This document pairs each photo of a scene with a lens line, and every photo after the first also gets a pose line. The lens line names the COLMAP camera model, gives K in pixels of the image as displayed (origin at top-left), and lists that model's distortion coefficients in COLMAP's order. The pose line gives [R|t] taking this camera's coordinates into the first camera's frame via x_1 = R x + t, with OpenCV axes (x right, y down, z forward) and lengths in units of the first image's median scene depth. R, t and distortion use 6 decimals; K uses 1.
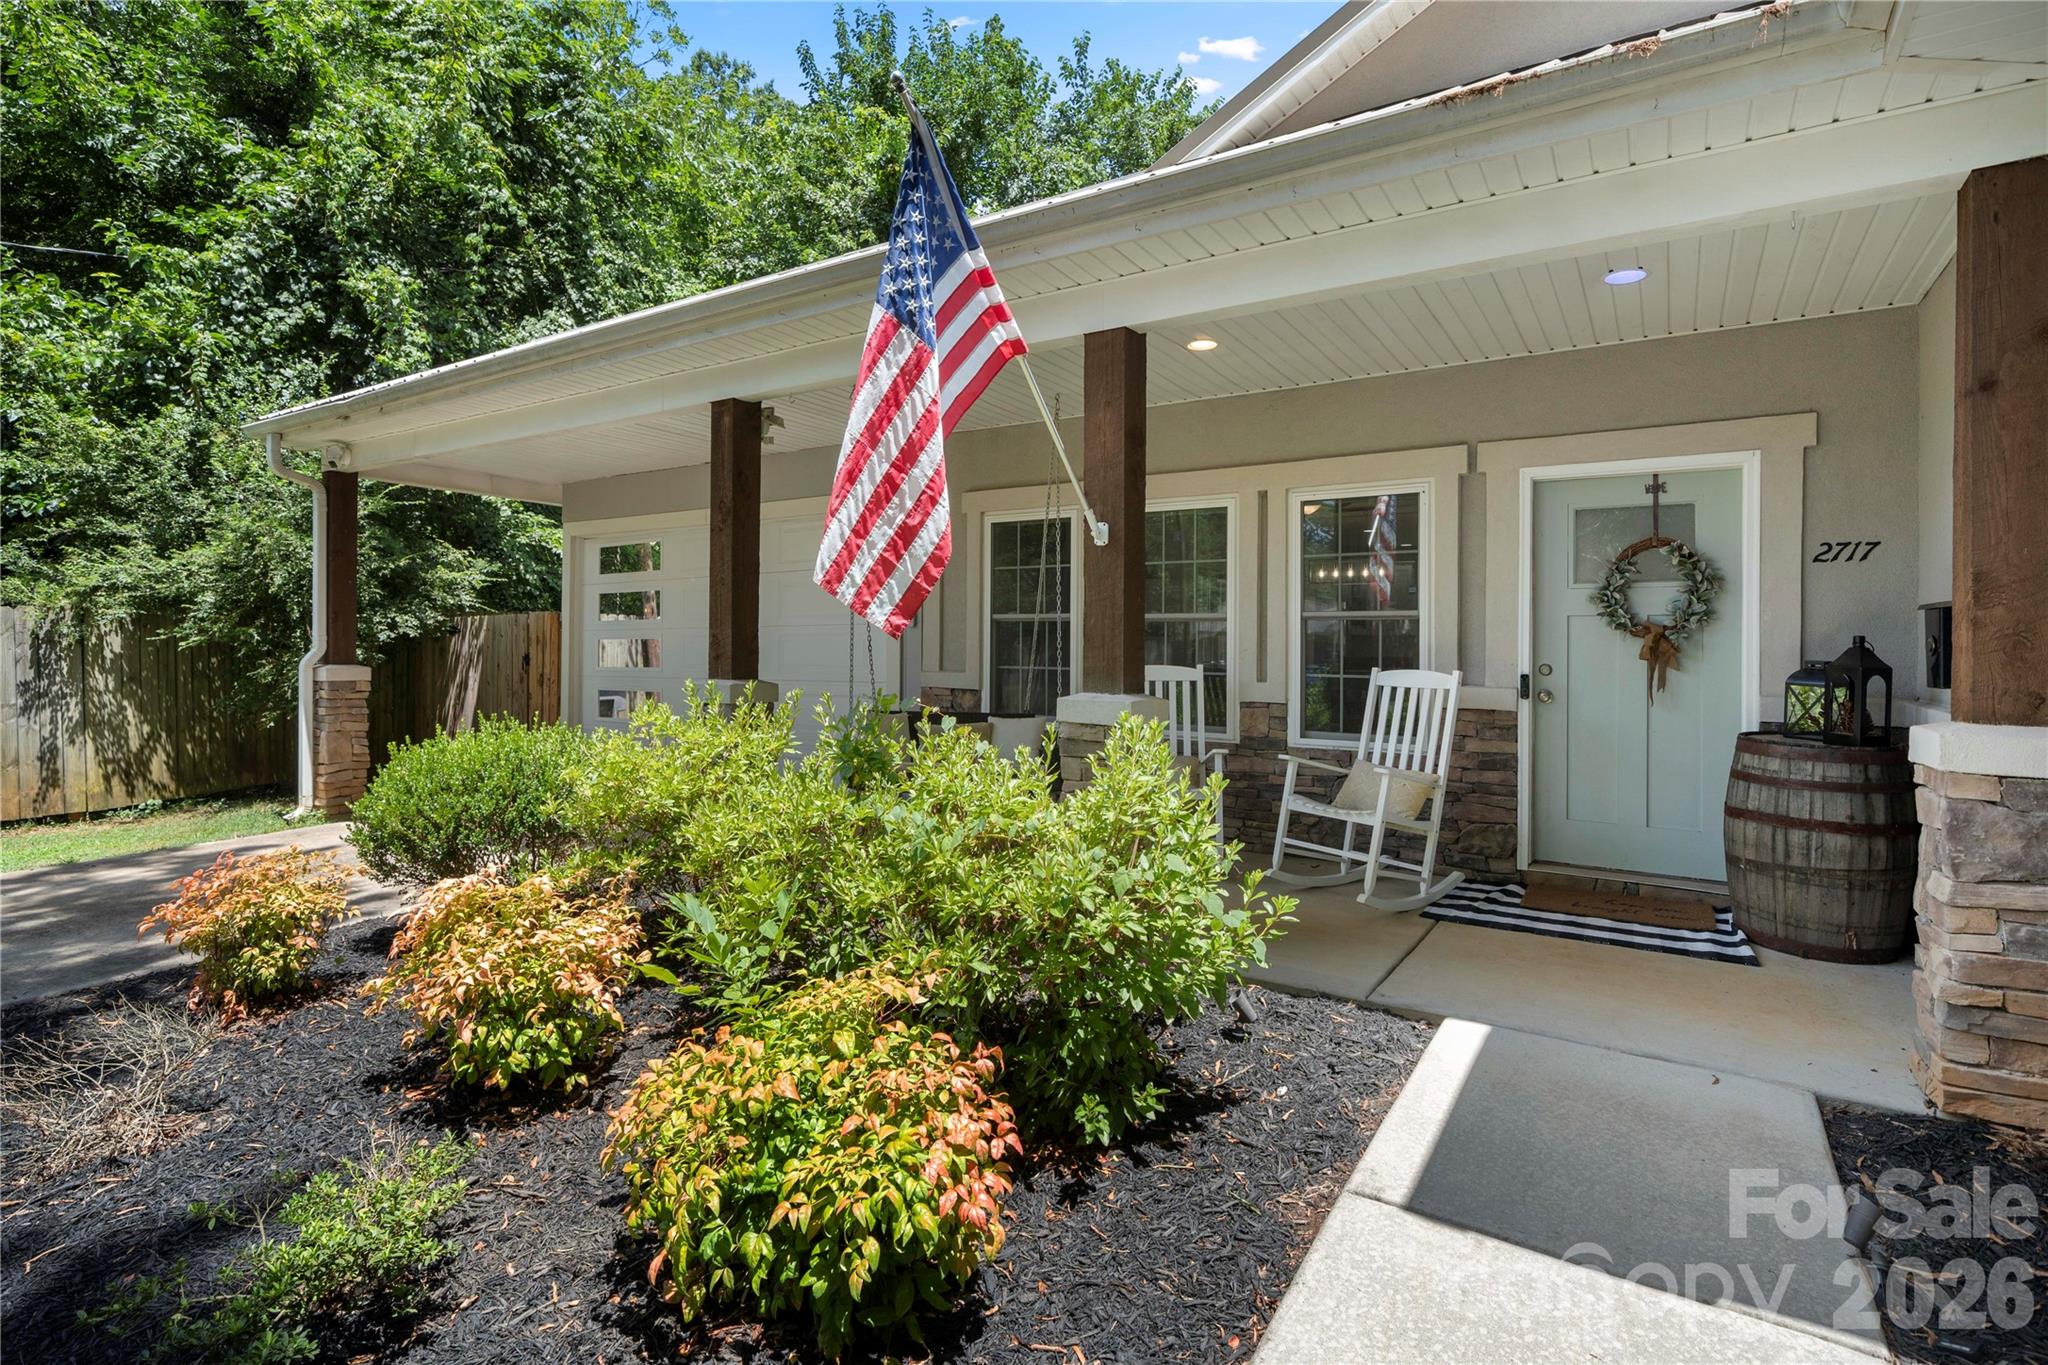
lens RADIAL K [[1022.0, 0, 1030.5], [0, 1022.0, 671.4], [0, 0, 1]] dist [0.025077, -0.000492]
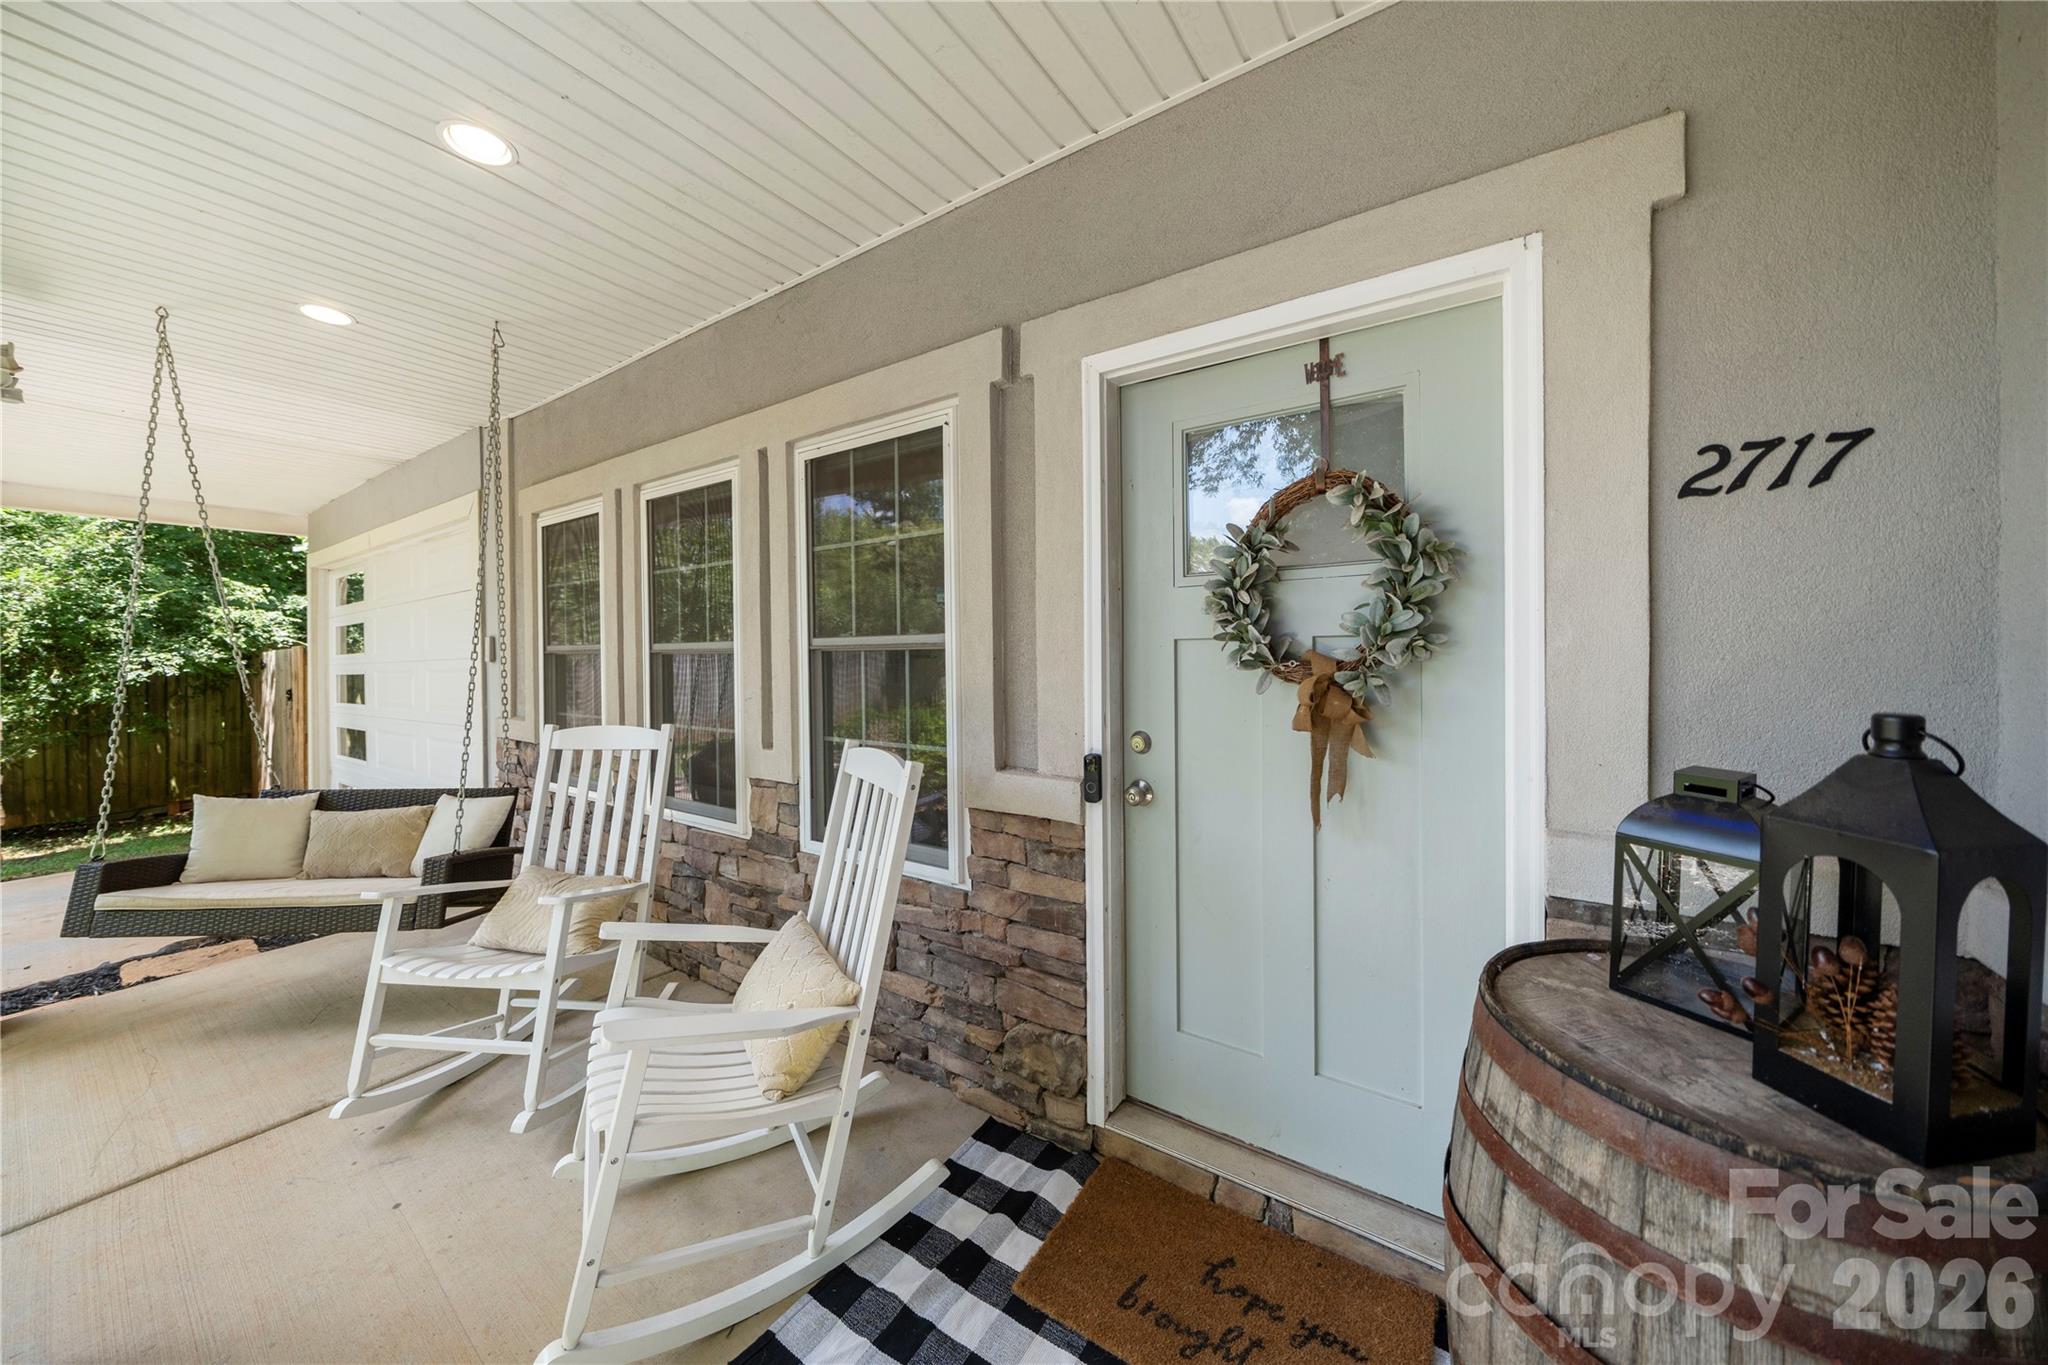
lens RADIAL K [[713.1, 0, 1014.2], [0, 713.1, 681.7], [0, 0, 1]] dist [-0.000441, 0.000002]
pose [[0.998786, -0.018723, -0.045571, 0.475188], [0.019403, 0.999706, 0.014529, -0.041111], [0.045285, -0.015396, 0.998855, 0.663012]]
